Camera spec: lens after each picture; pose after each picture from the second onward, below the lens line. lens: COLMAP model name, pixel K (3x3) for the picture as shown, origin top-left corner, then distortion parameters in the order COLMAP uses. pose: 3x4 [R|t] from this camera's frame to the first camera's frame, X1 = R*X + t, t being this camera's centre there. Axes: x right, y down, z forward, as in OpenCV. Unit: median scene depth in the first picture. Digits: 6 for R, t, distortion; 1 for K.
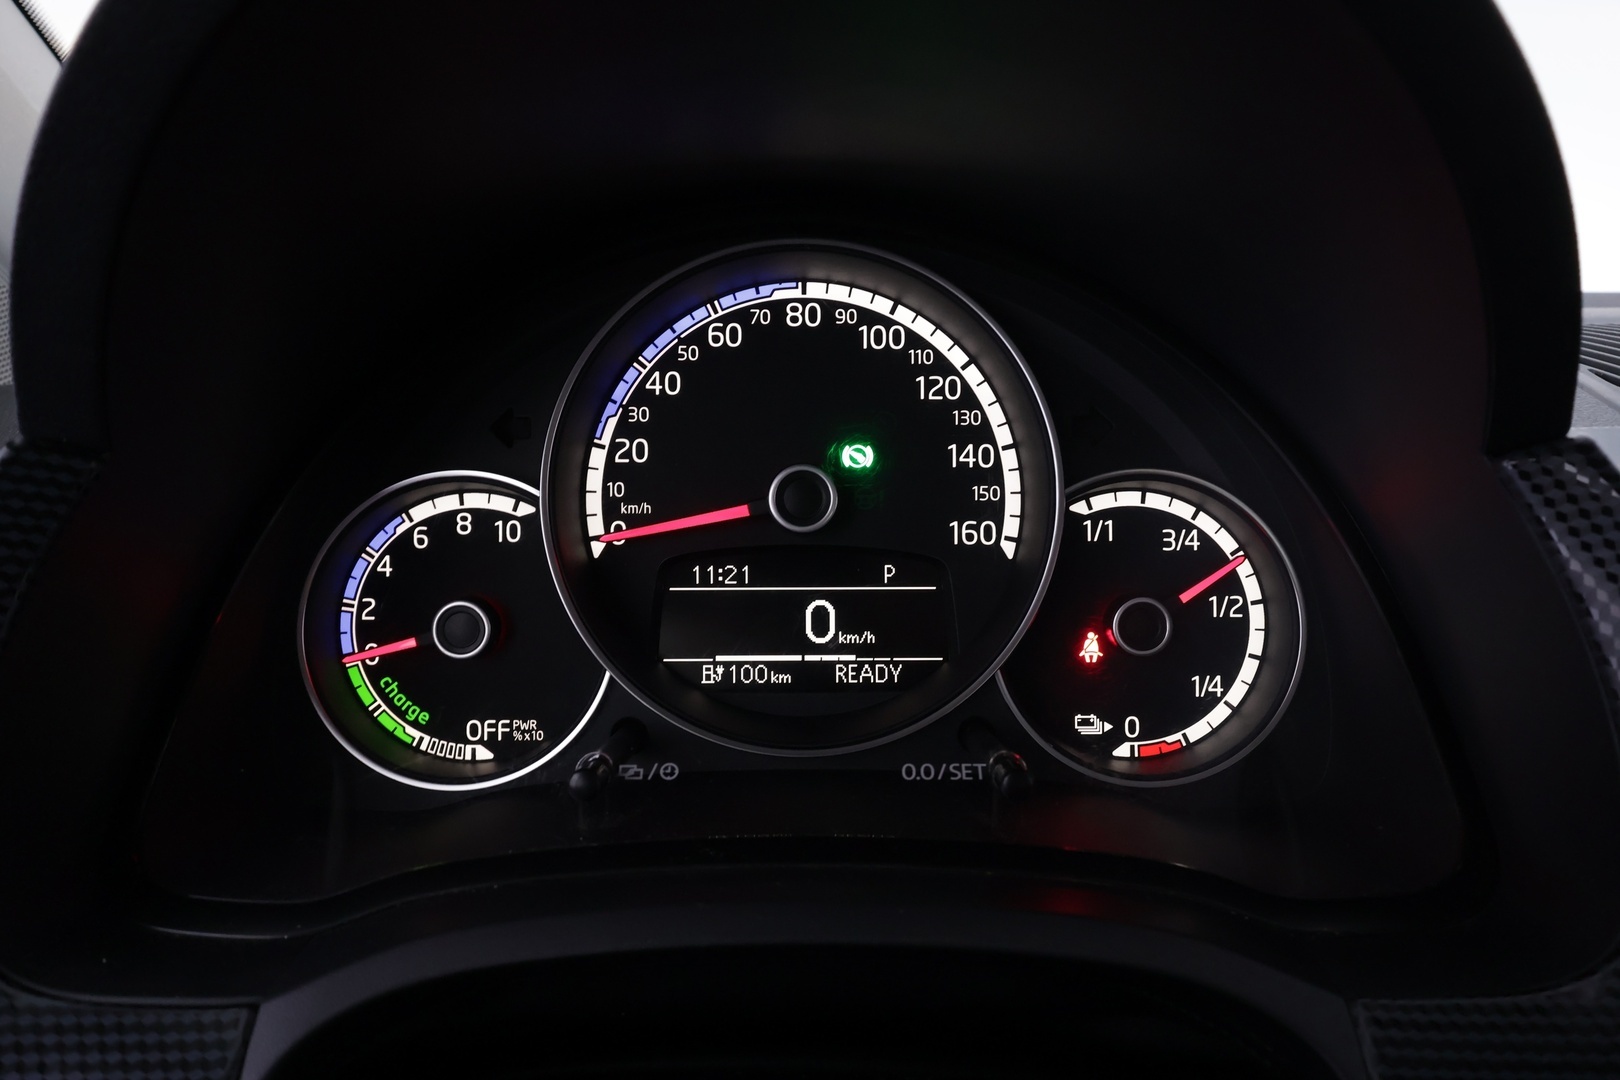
lens RADIAL K [[1121.4, 0, 810.5], [0, 1121.4, 531.9], [0, 0, 1]] dist [0.001575, 0.000009]
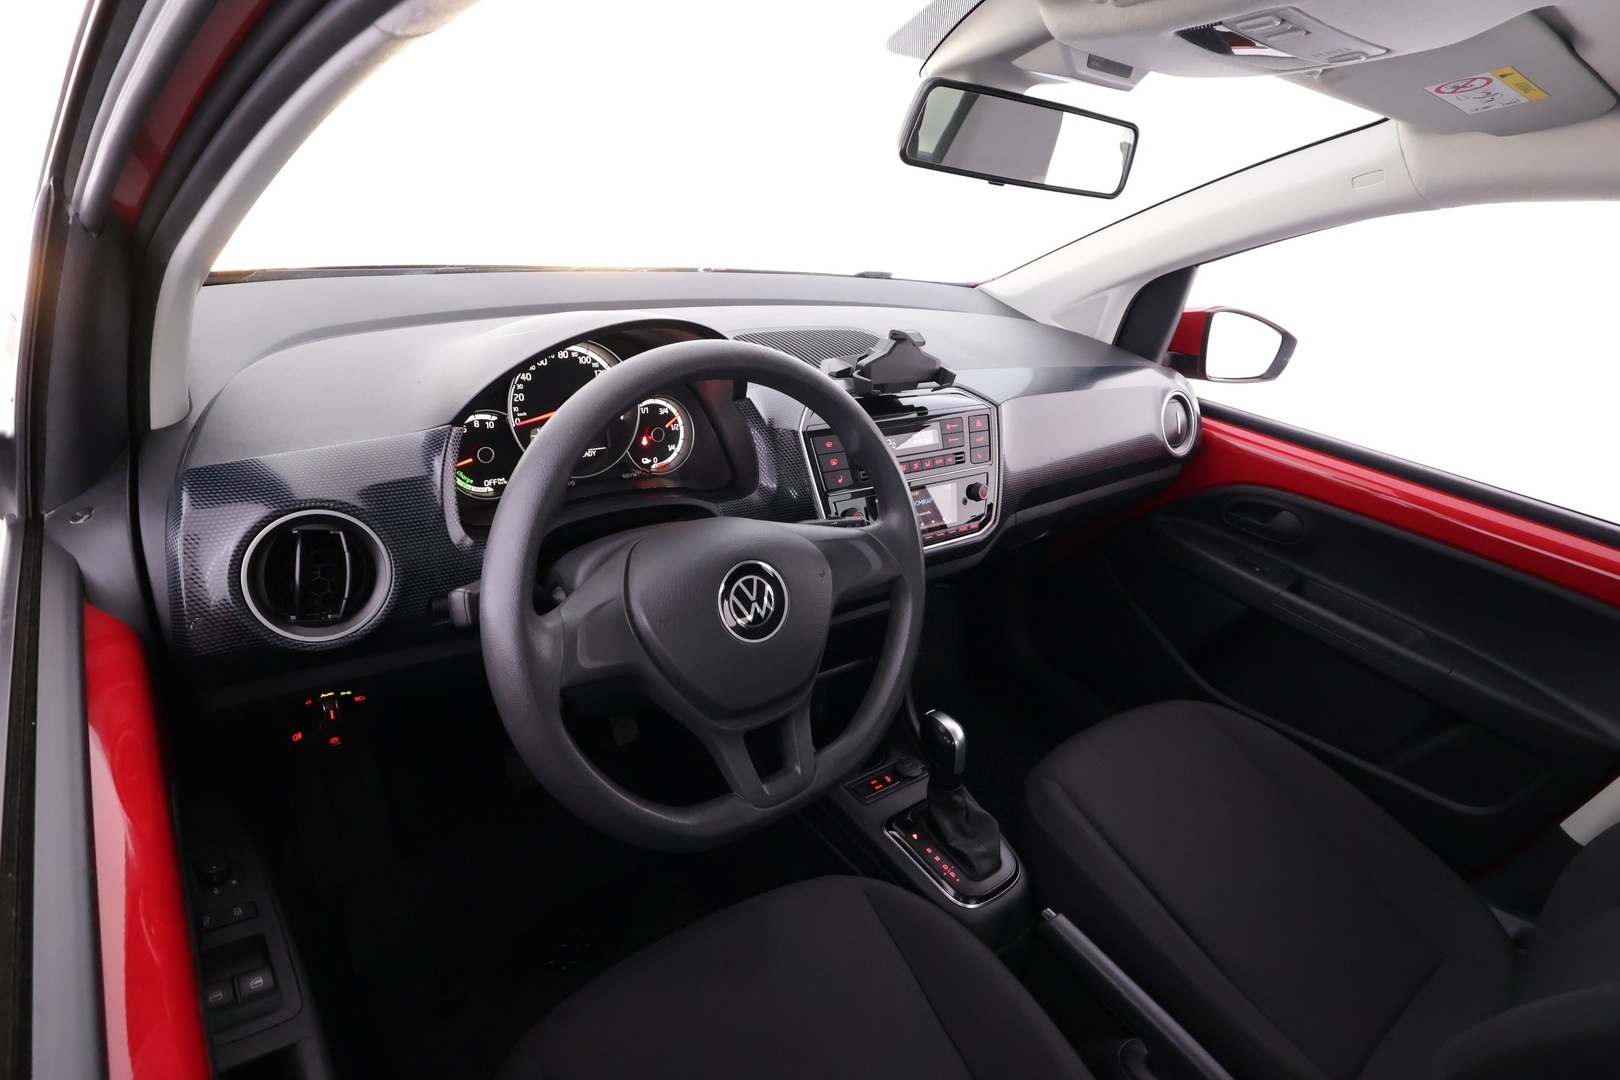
lens RADIAL K [[967.0, 0, 811.5], [0, 967.0, 536.2], [0, 0, 1]] dist [-0.005582, -0.000511]
pose [[0.788474, -0.163697, 0.592884, -1.313017], [0.003946, 0.965259, 0.261264, -0.444312], [-0.615055, -0.203661, 0.761728, -1.939980]]
